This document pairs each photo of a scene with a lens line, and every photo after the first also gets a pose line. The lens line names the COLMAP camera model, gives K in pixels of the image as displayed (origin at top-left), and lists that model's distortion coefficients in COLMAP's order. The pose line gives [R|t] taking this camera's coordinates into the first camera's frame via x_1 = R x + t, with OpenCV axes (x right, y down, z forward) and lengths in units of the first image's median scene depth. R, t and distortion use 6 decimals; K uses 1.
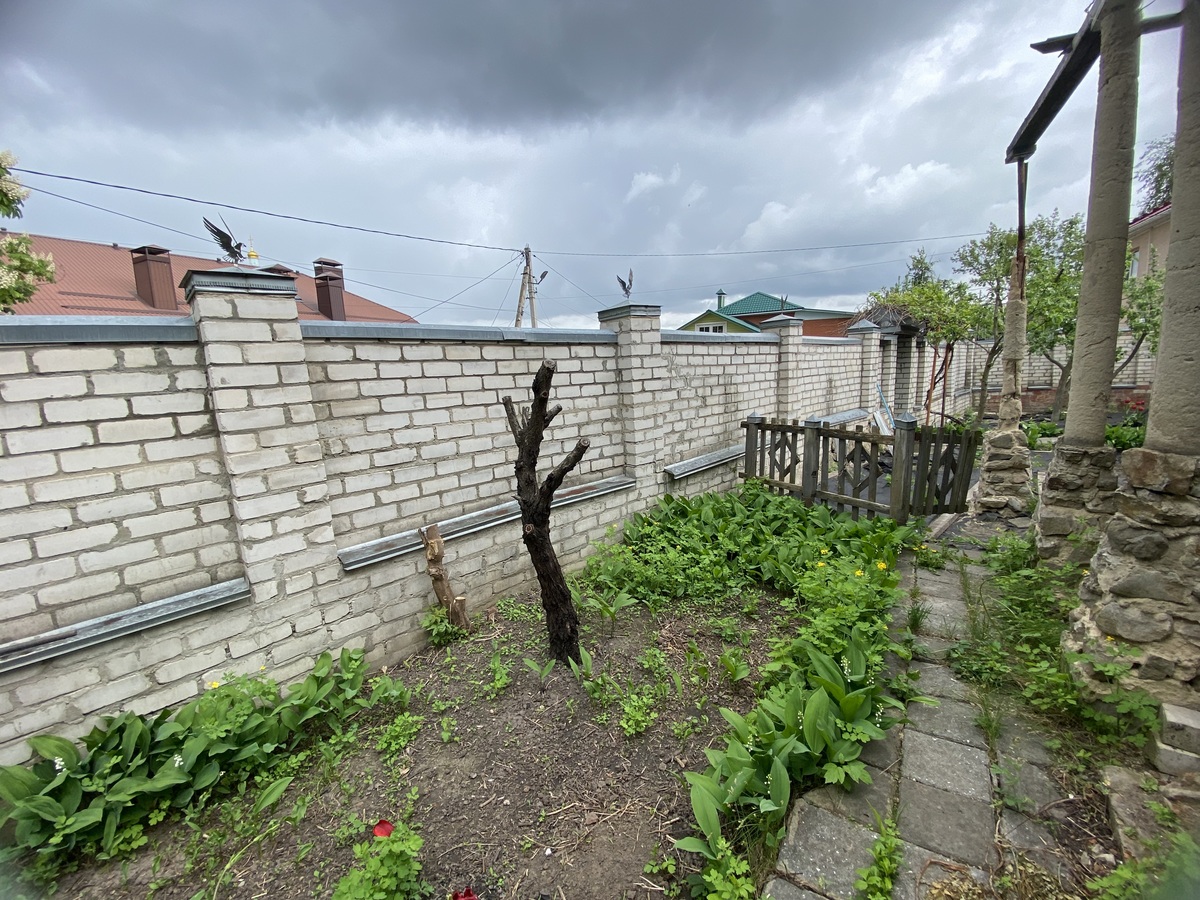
lens RADIAL K [[480.4, 0, 600.0], [0, 480.4, 450.0], [0, 0, 1]] dist [0.021228, -0.020822]
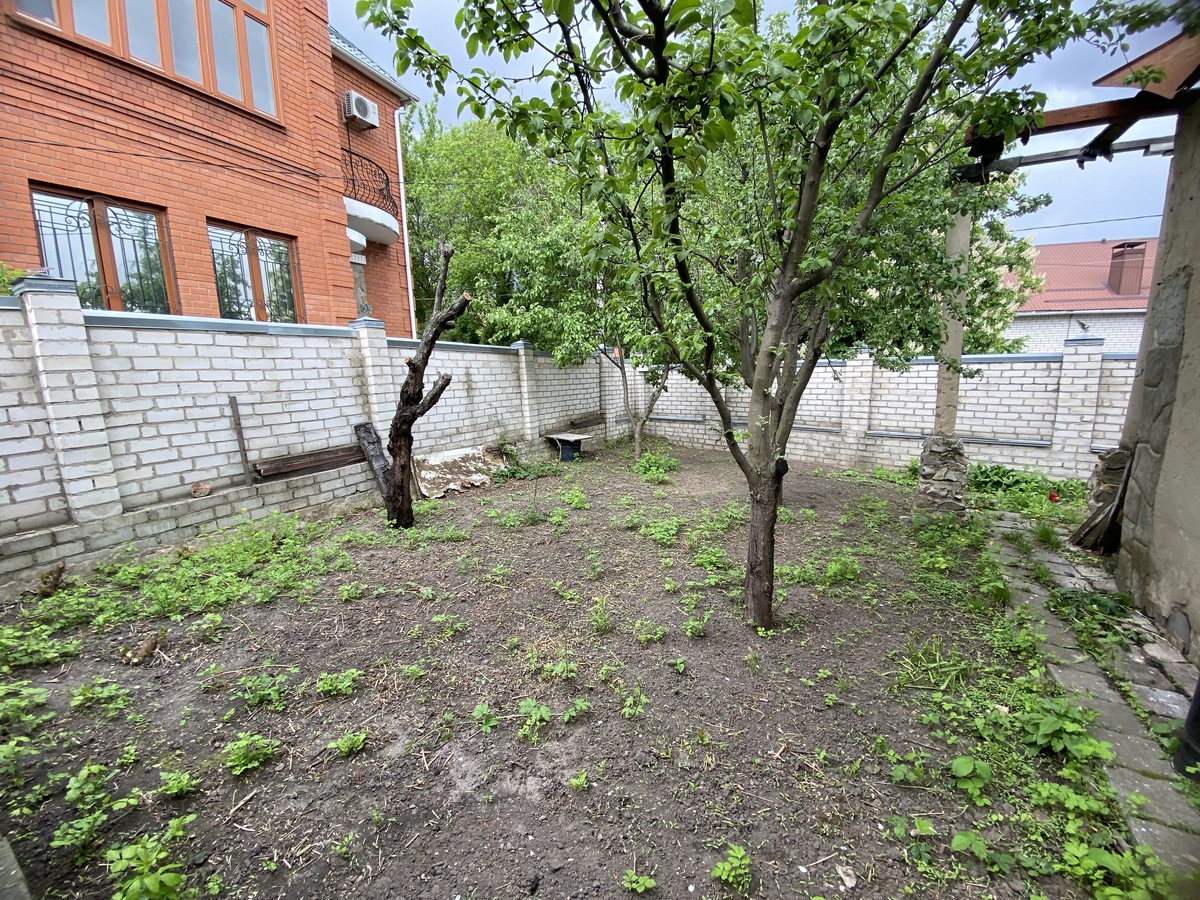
lens RADIAL K [[480.4, 0, 600.0], [0, 480.4, 450.0], [0, 0, 1]] dist [0.021228, -0.020822]
pose [[0.008701, 0.214055, -0.976783, 2.198112], [-0.150607, 0.965958, 0.210341, 0.117077], [0.988555, 0.145280, 0.040643, -1.901100]]
